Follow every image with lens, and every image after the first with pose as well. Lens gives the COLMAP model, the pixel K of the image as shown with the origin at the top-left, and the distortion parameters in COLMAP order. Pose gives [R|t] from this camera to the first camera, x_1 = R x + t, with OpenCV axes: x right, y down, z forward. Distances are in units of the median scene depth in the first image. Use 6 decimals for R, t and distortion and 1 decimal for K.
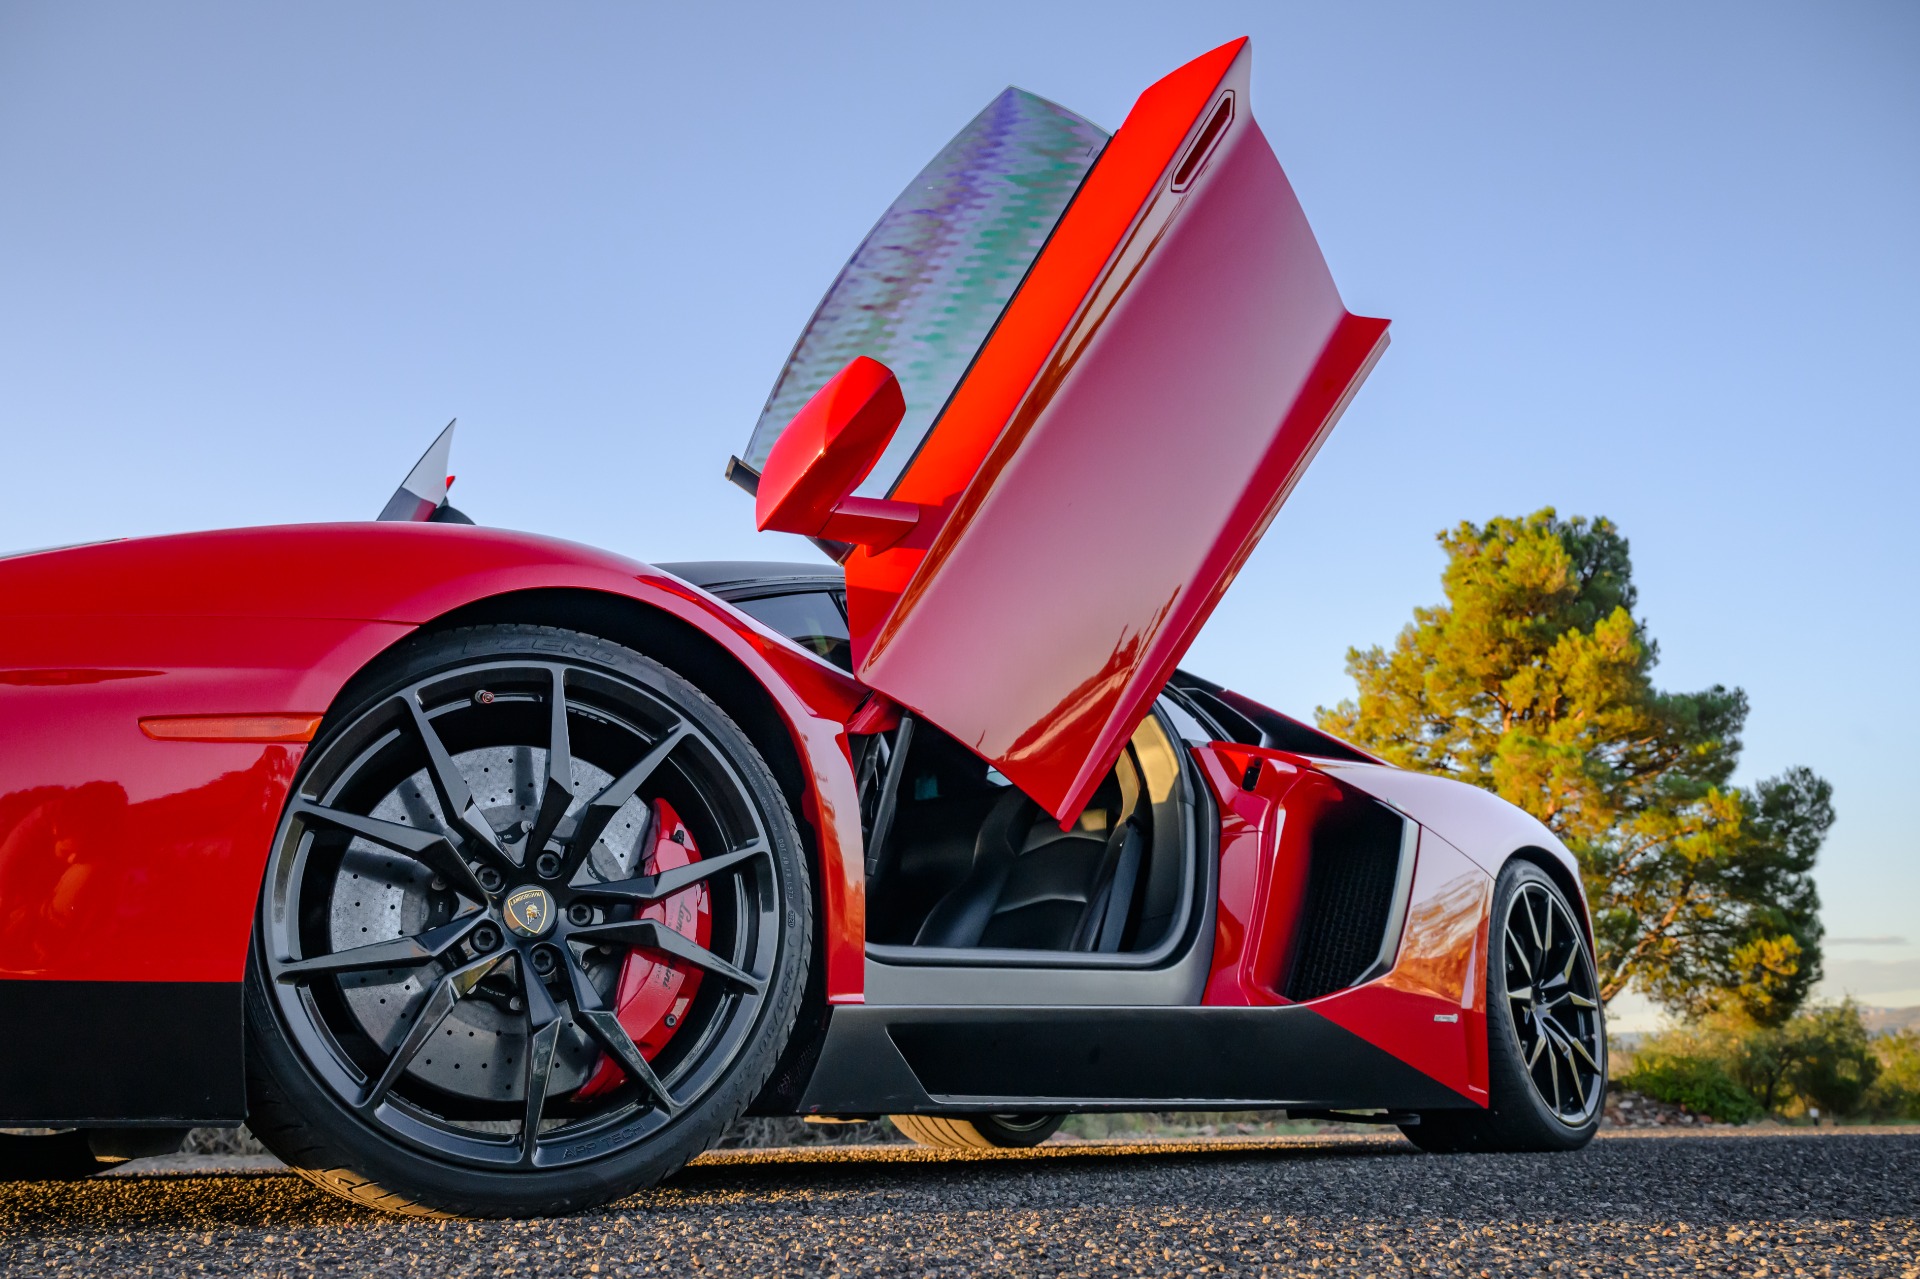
lens RADIAL K [[1456.2, 0, 934.5], [0, 1456.2, 667.1], [0, 0, 1]] dist [-0.003602, 0.000533]
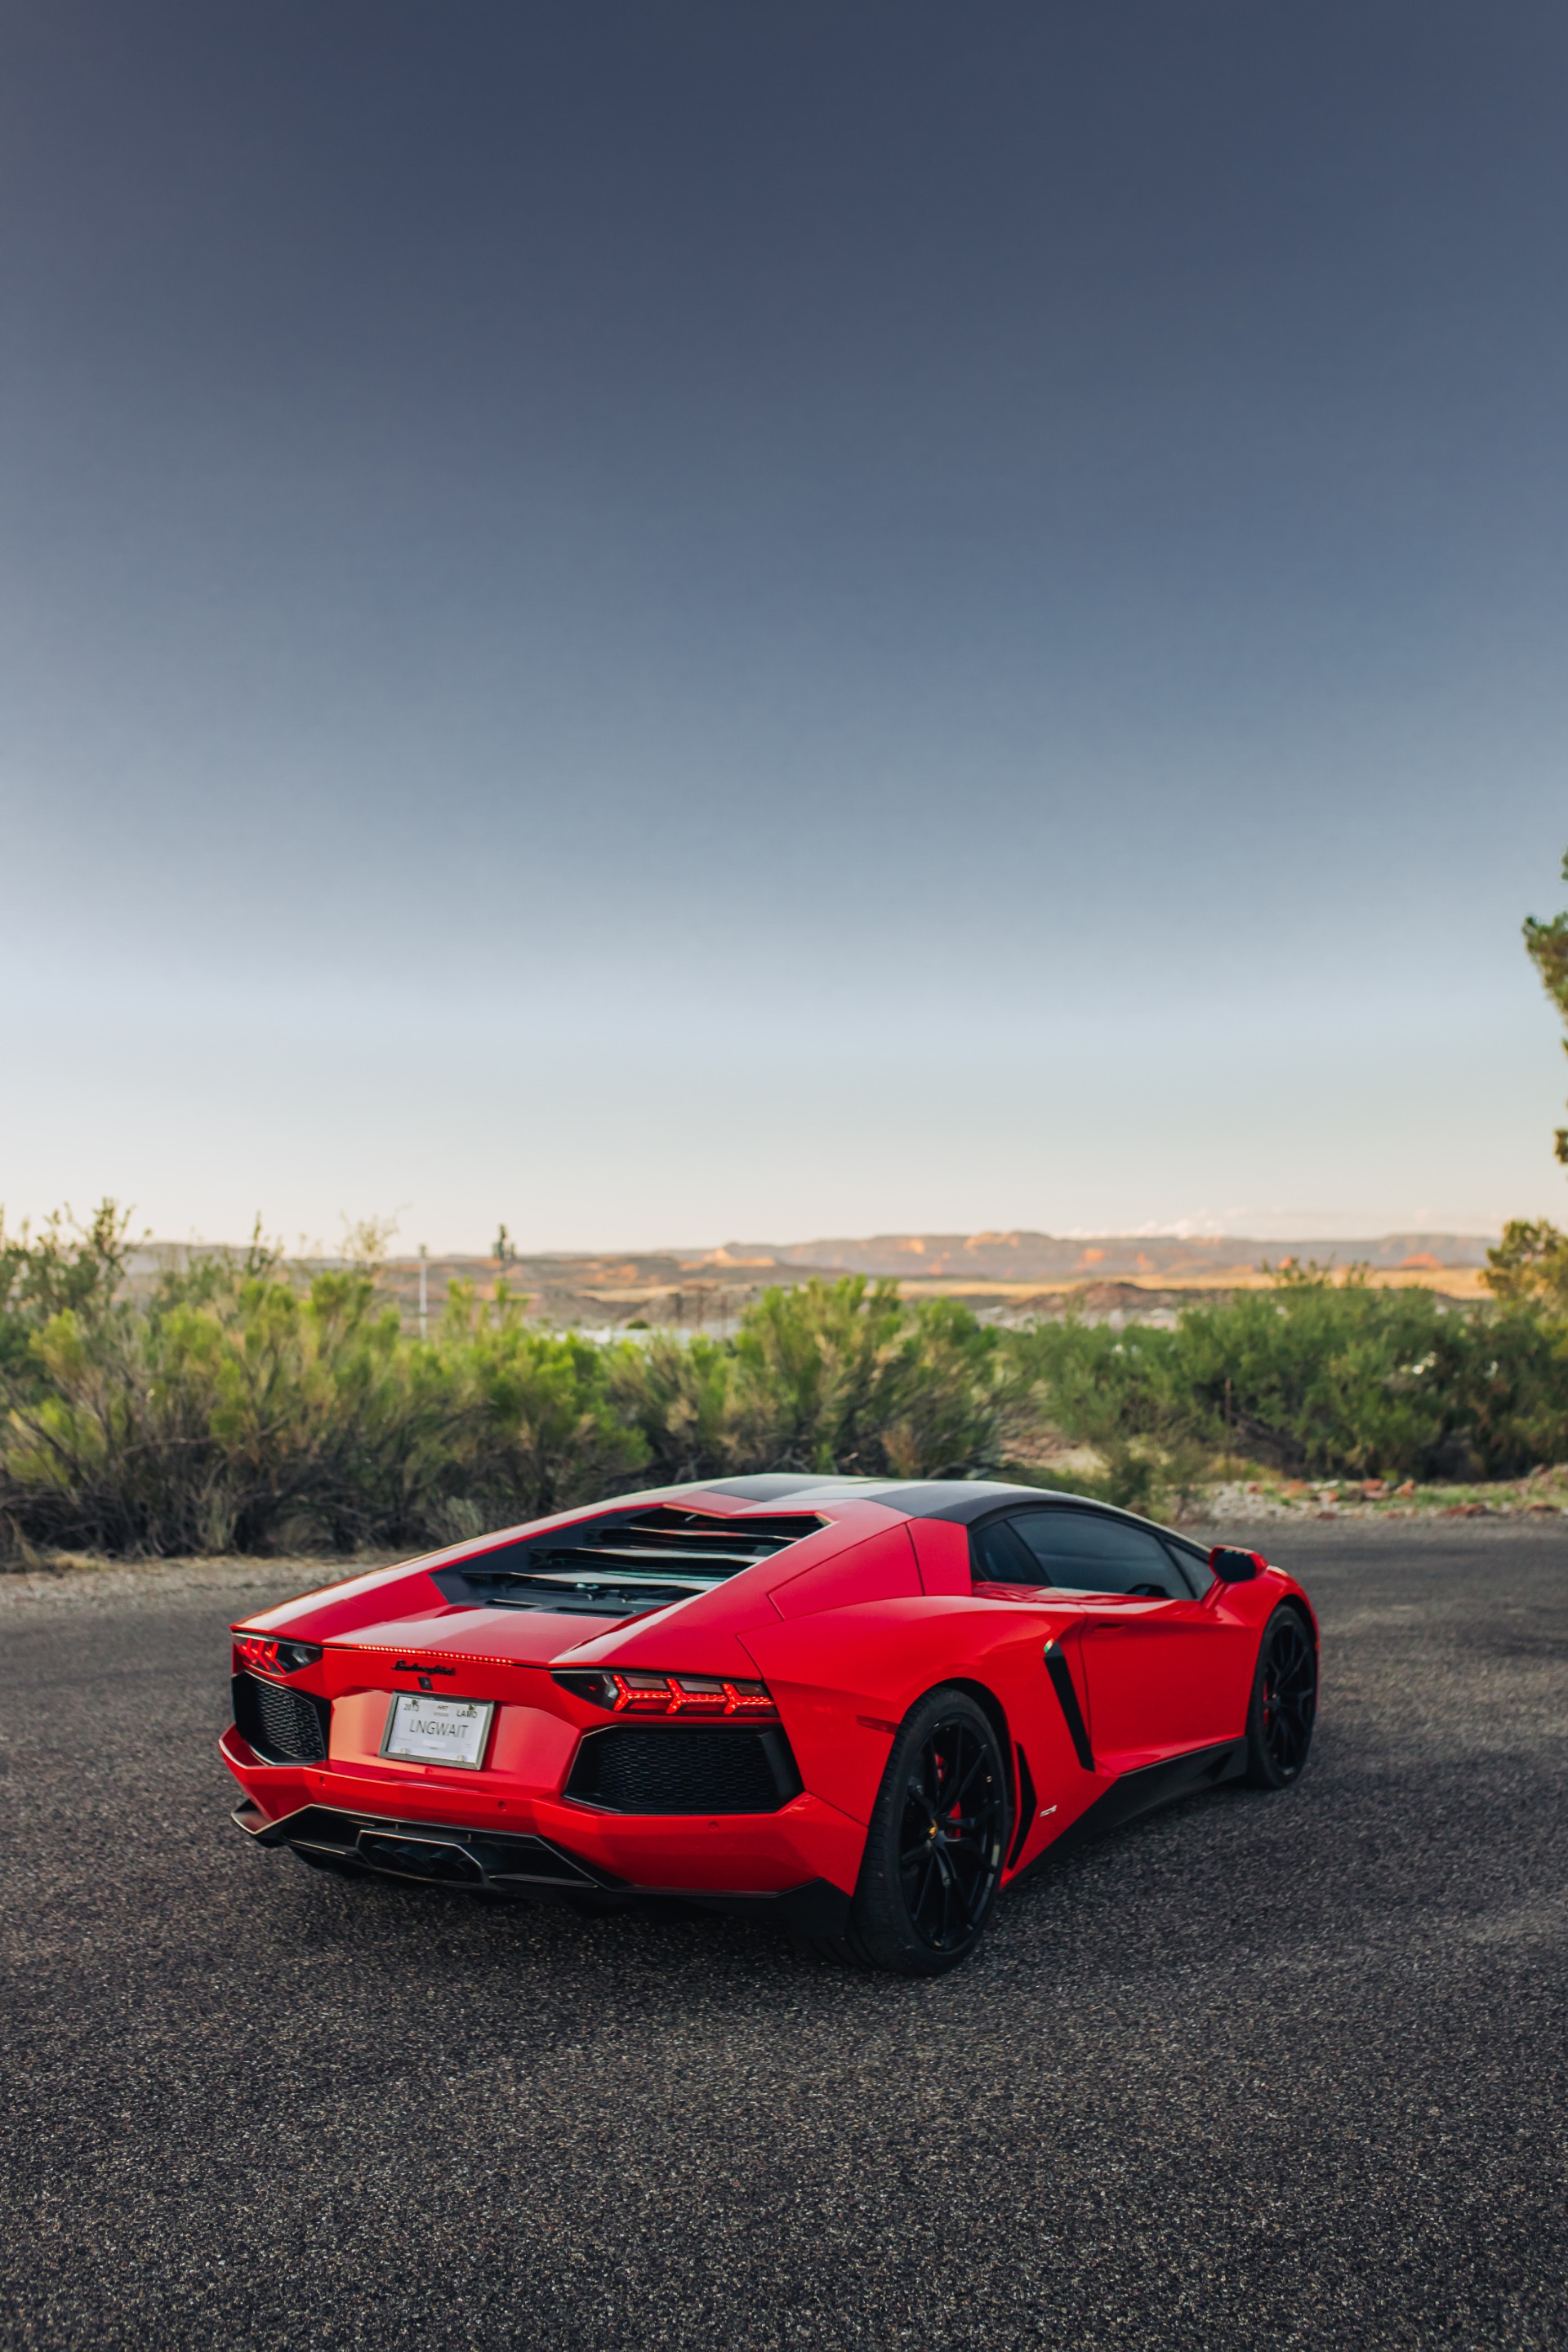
lens RADIAL K [[2225.8, 0, 780.5], [0, 2225.8, 1192.2], [0, 0, 1]] dist [0.004050, -0.002513]
pose [[0.992286, 0.007031, -0.123768, 0.041389], [0.021266, 0.973936, 0.225826, -0.116095], [0.122130, -0.226716, 0.966273, -0.162007]]
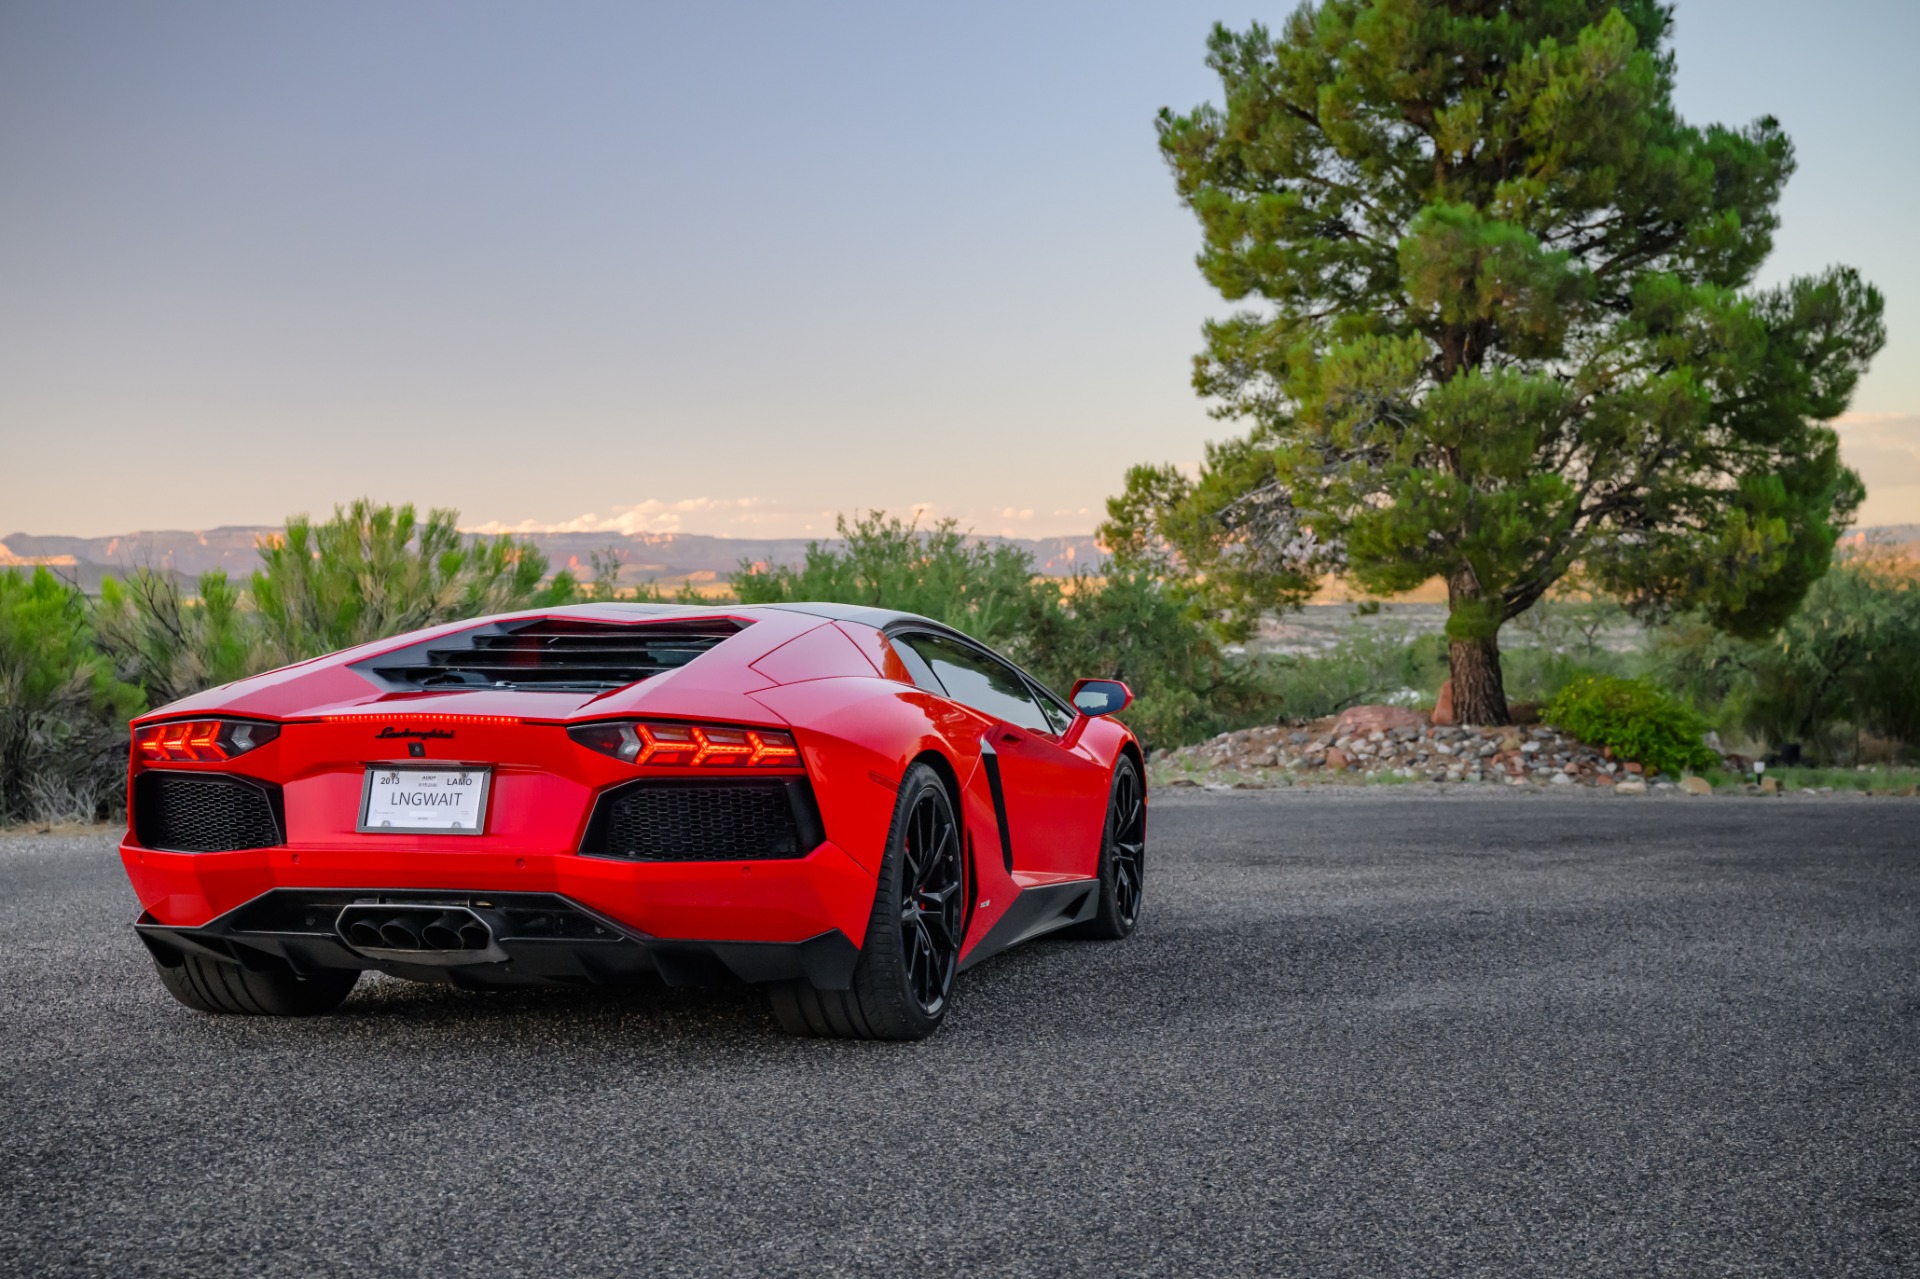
lens RADIAL K [[2864.6, 0, 964.2], [0, 2864.6, 663.9], [0, 0, 1]] dist [0.006774, 0.017868]
pose [[0.986117, 0.012852, 0.165551, -0.017703], [-0.060480, 0.956315, 0.286013, -0.107257], [-0.154643, -0.292055, 0.943816, -0.228366]]
